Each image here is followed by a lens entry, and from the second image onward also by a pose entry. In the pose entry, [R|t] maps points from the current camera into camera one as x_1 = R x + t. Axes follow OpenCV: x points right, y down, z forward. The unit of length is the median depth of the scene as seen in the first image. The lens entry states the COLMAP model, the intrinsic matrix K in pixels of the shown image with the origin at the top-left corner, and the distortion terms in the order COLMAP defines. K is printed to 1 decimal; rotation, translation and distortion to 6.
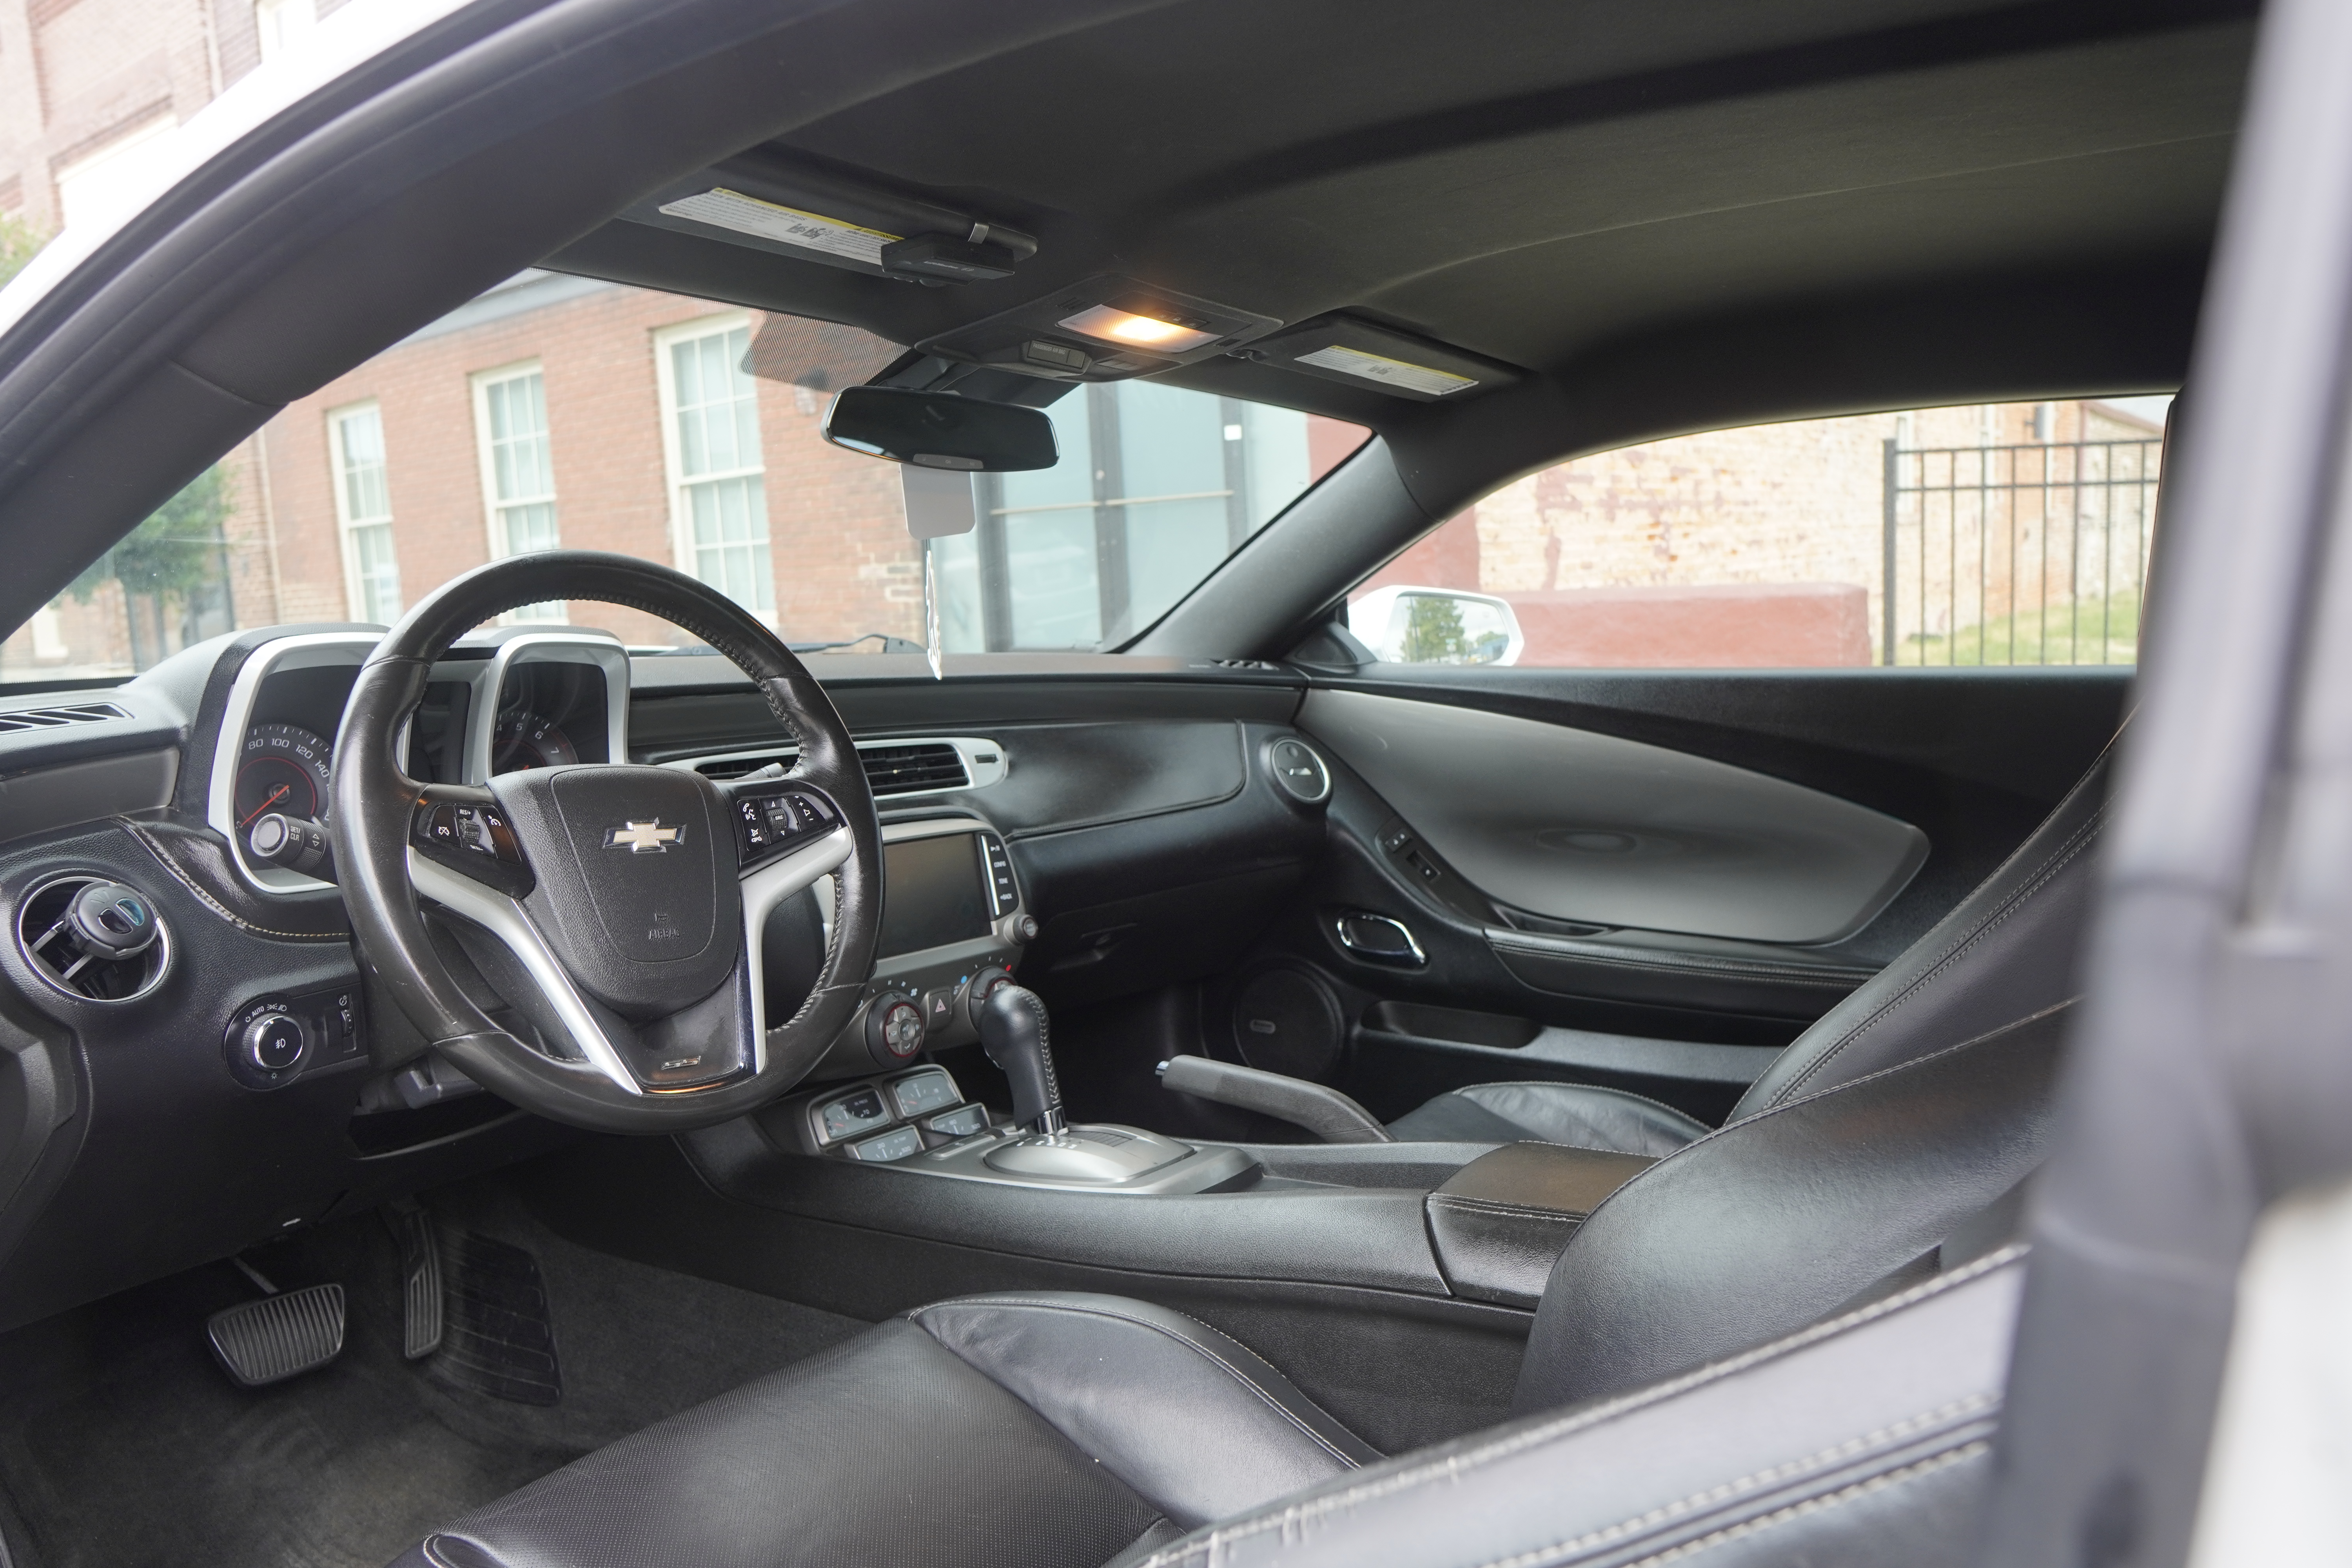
lens RADIAL K [[1657.1, 0, 1168.0], [0, 1657.1, 781.6], [0, 0, 1]] dist [-0.109684, 0.075042]
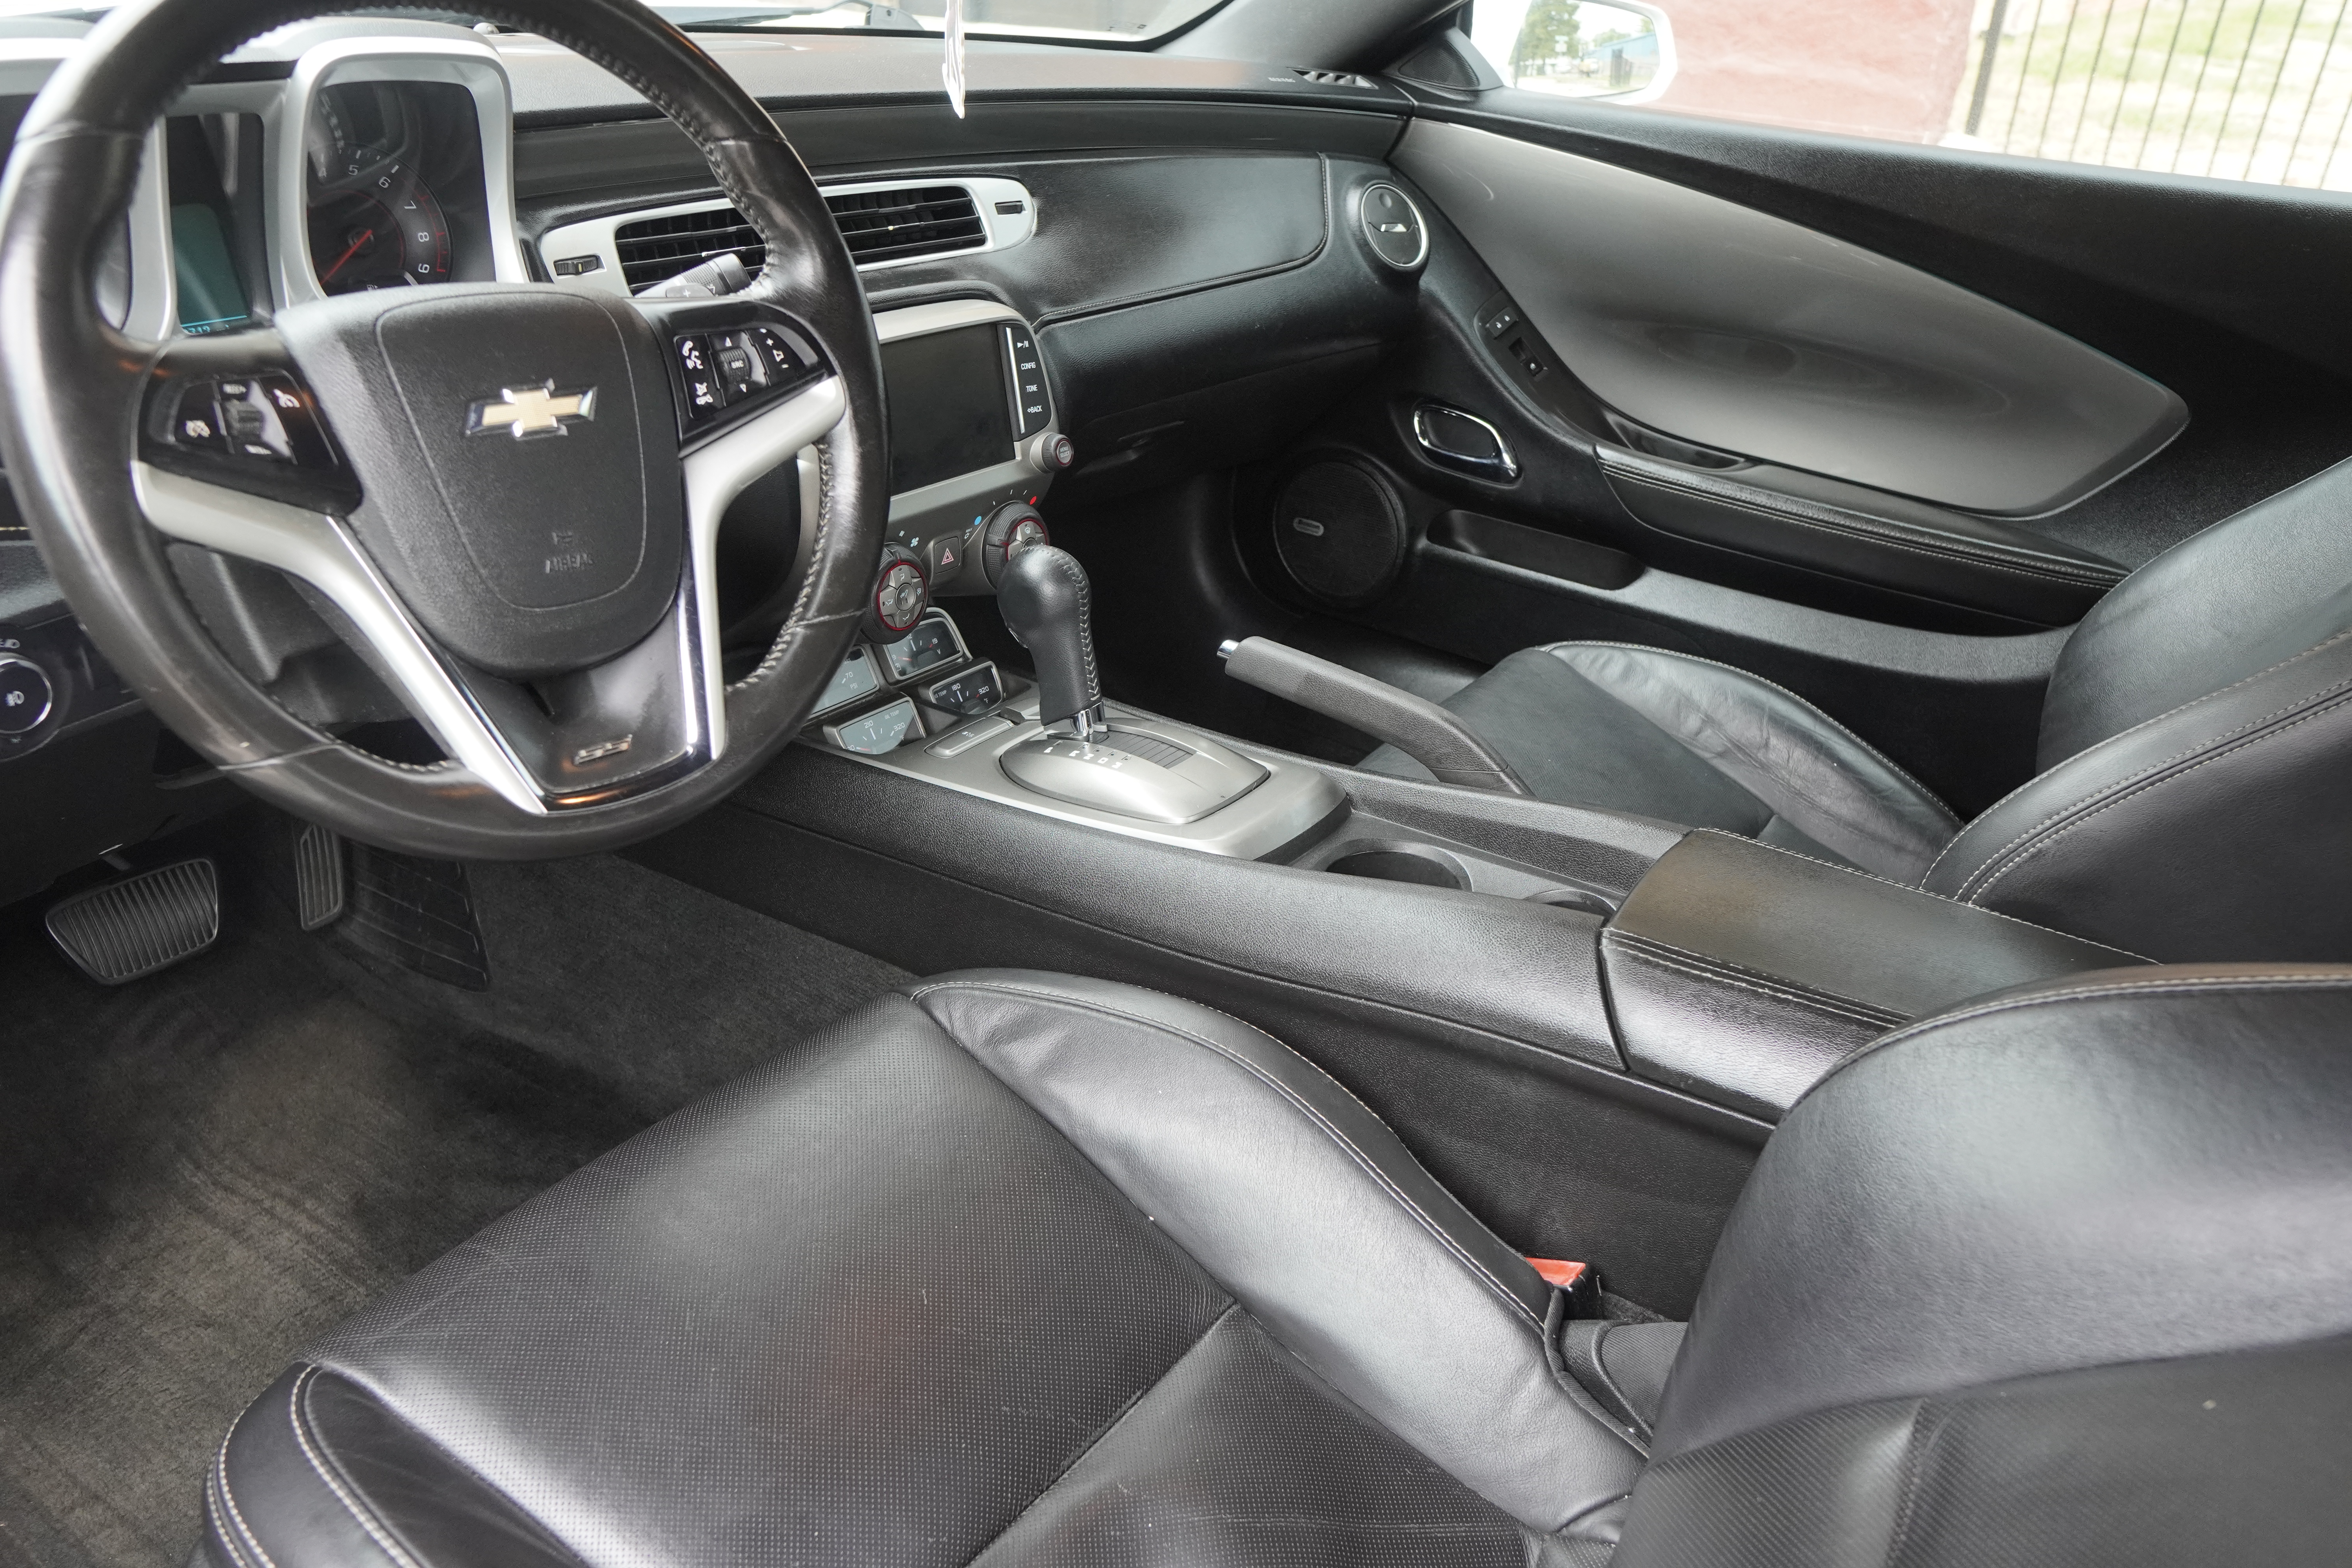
lens RADIAL K [[1657.1, 0, 1168.0], [0, 1657.1, 781.6], [0, 0, 1]] dist [-0.109684, 0.075042]
pose [[0.997507, 0.059365, 0.038165, -0.059754], [-0.069346, 0.924919, 0.373786, -0.065258], [-0.013110, -0.375501, 0.926729, 0.247499]]
